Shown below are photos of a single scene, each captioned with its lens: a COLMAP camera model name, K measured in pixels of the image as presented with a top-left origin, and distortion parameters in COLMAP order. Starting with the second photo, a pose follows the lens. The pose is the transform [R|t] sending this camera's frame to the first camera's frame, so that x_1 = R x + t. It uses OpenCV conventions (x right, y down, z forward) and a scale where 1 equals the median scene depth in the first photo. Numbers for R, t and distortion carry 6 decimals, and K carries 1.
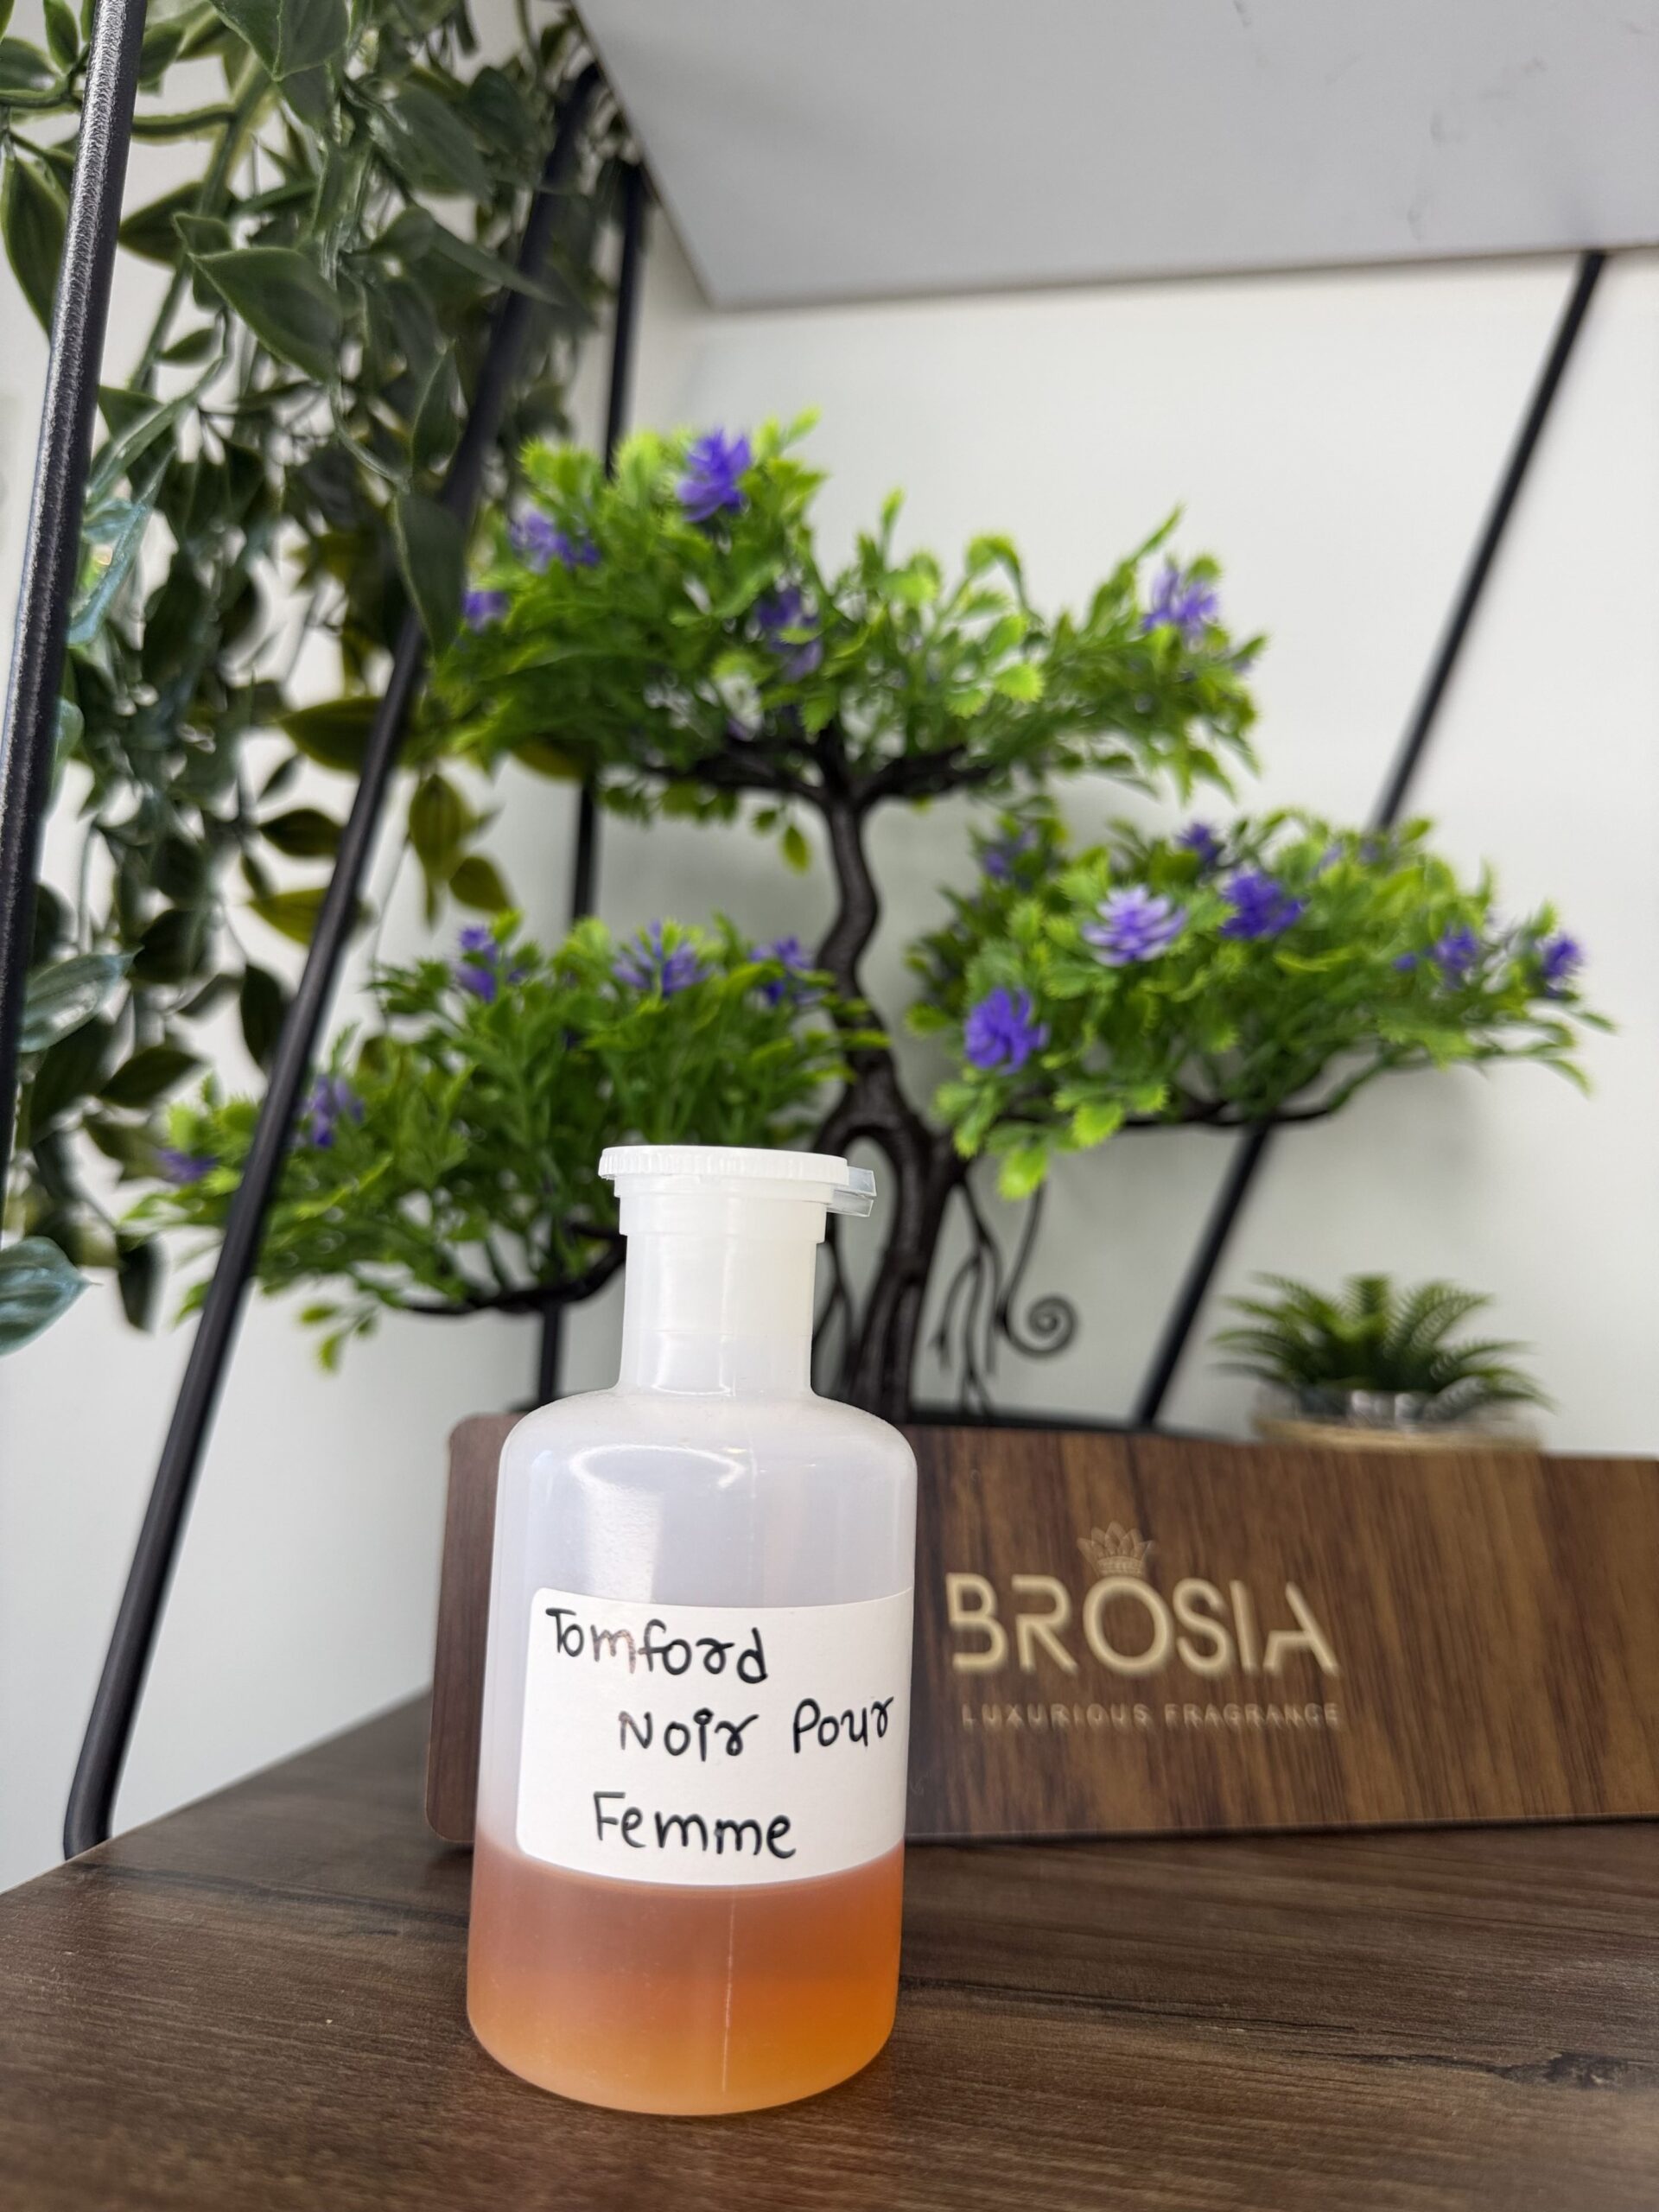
lens RADIAL K [[1691.5, 0, 829.5], [0, 1691.5, 1106.0], [0, 0, 1]] dist [-0.049851, -0.003124]
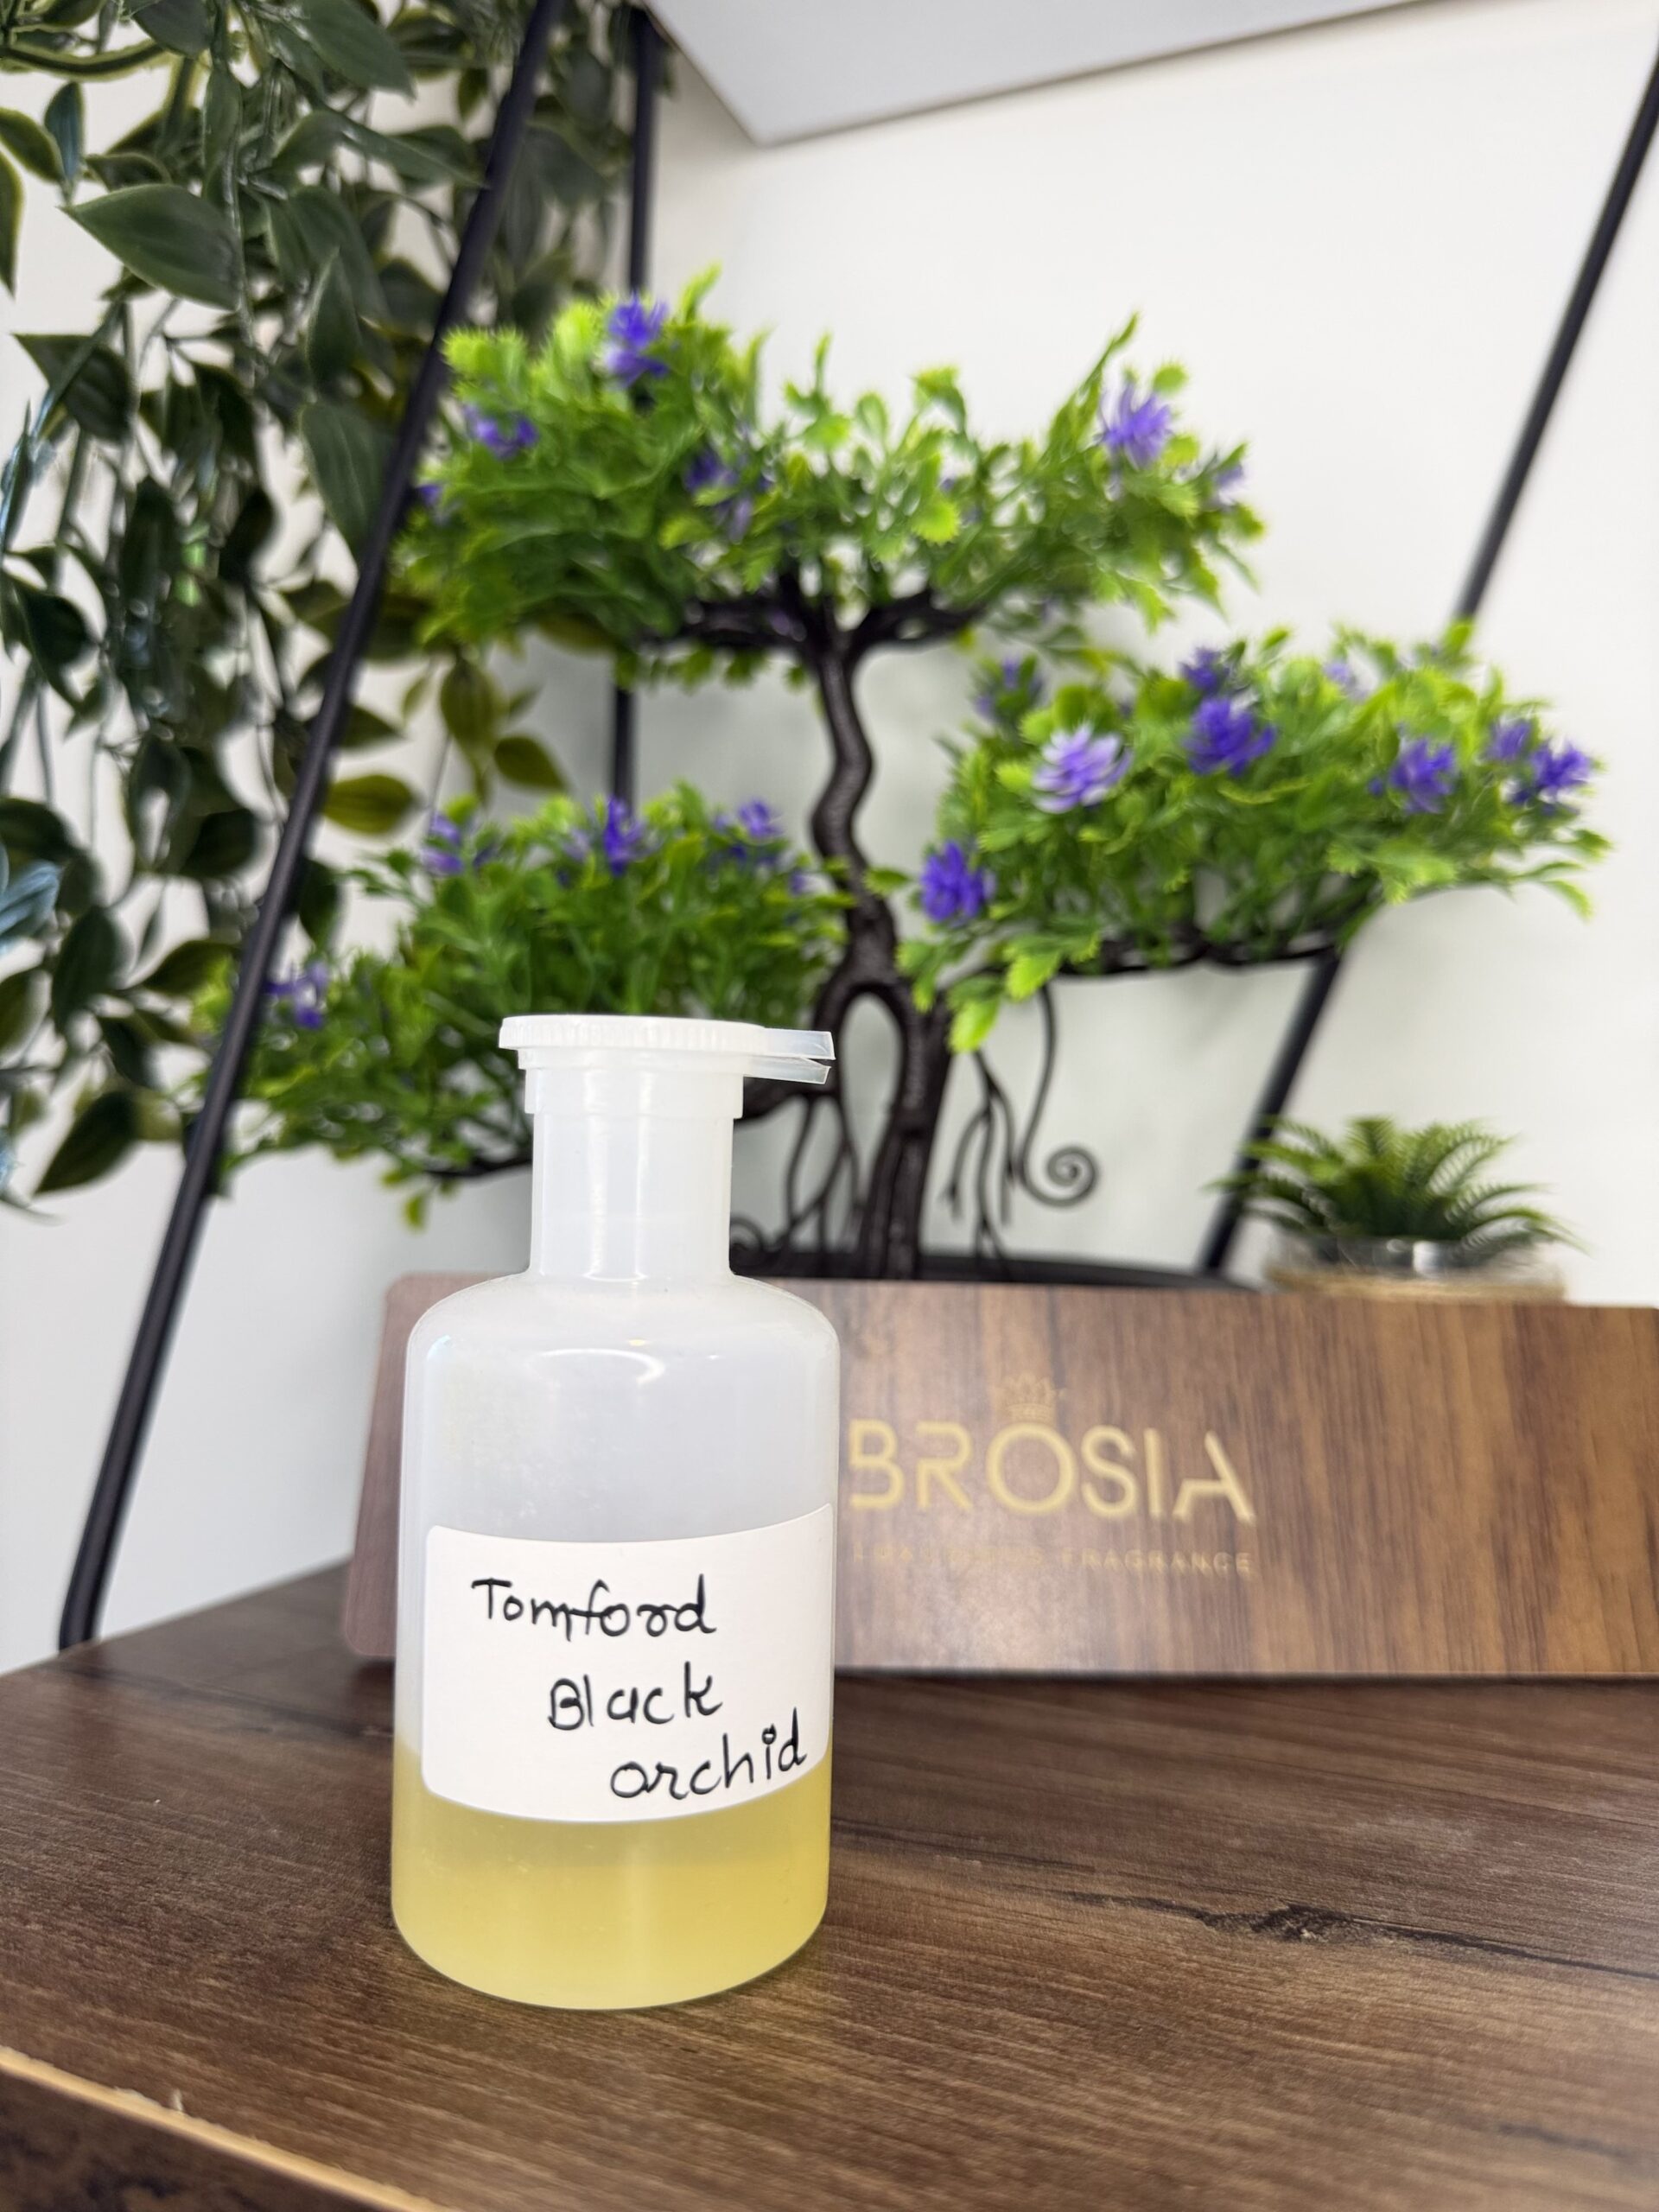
lens RADIAL K [[1685.4, 0, 829.5], [0, 1685.4, 1106.0], [0, 0, 1]] dist [0.000480, -0.077462]
pose [[0.979113, -0.029271, -0.201201, 0.259436], [0.048355, 0.994712, 0.090603, -0.008811], [0.197485, -0.098440, 0.975351, 0.001884]]
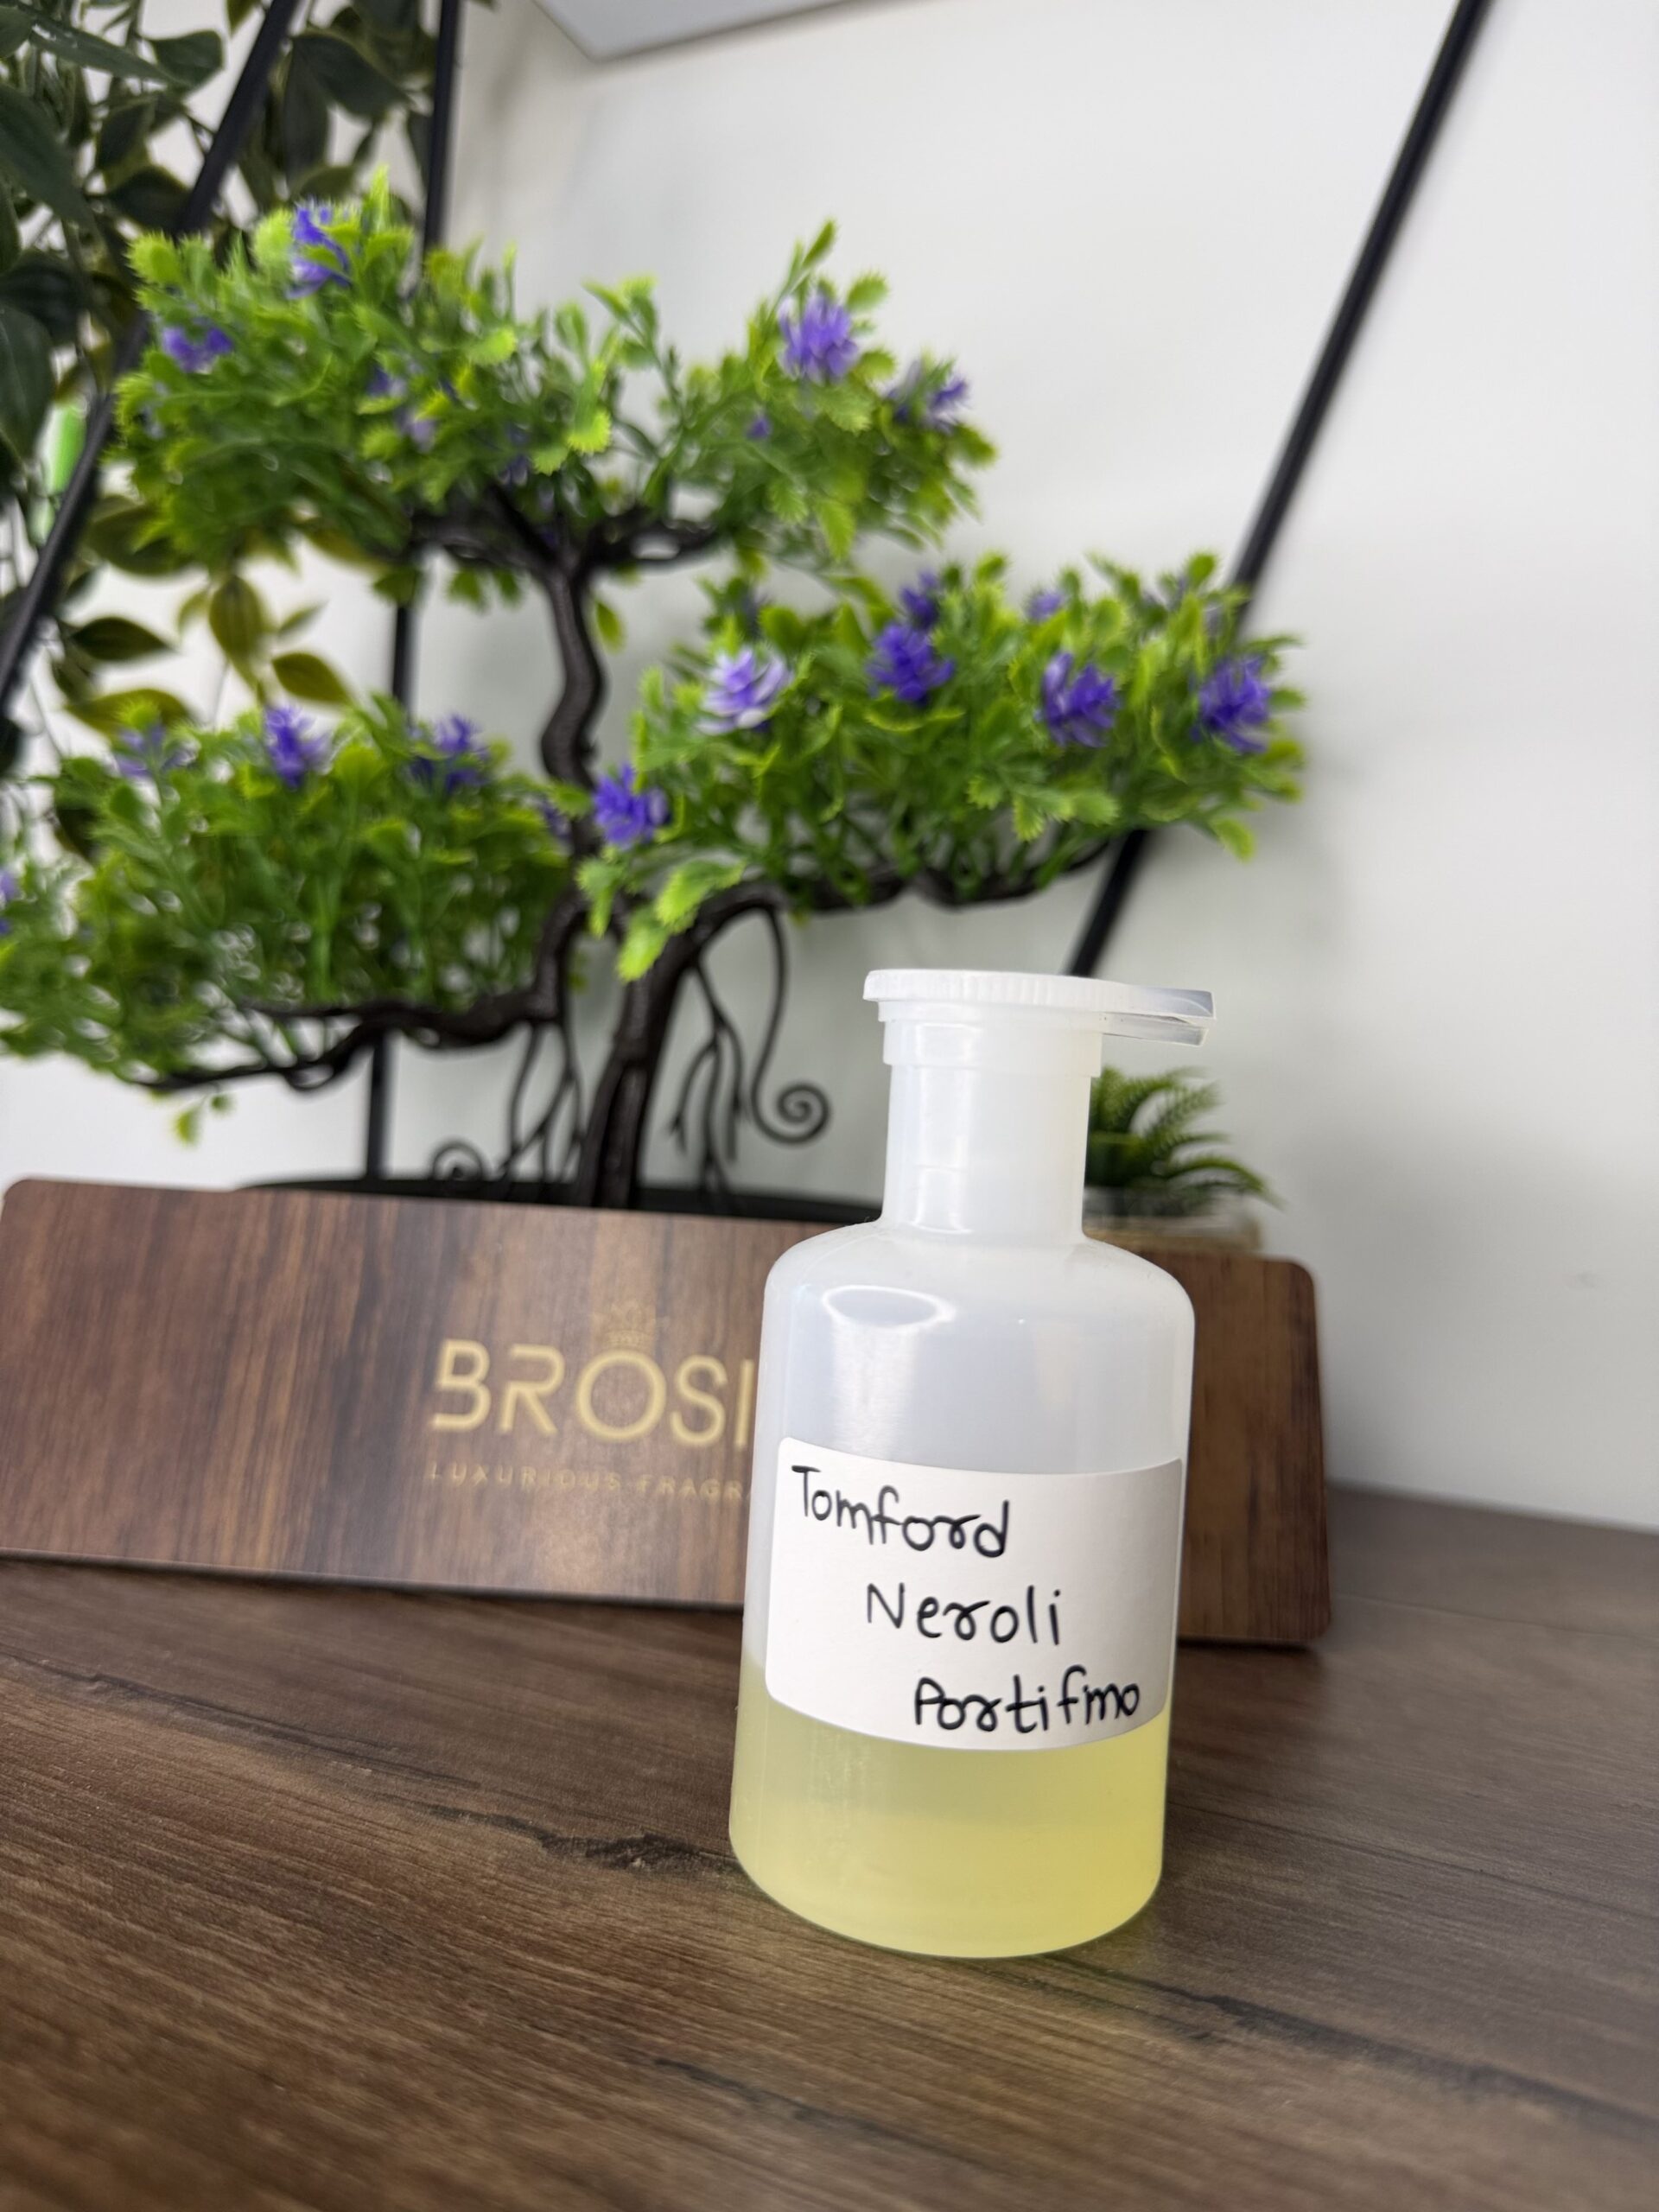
lens RADIAL K [[1685.4, 0, 829.5], [0, 1685.4, 1106.0], [0, 0, 1]] dist [0.000480, -0.077462]
pose [[0.970060, 0.010046, -0.242658, 0.521795], [0.018856, 0.993013, 0.116490, 0.018698], [0.242132, -0.117578, 0.963093, 0.072694]]
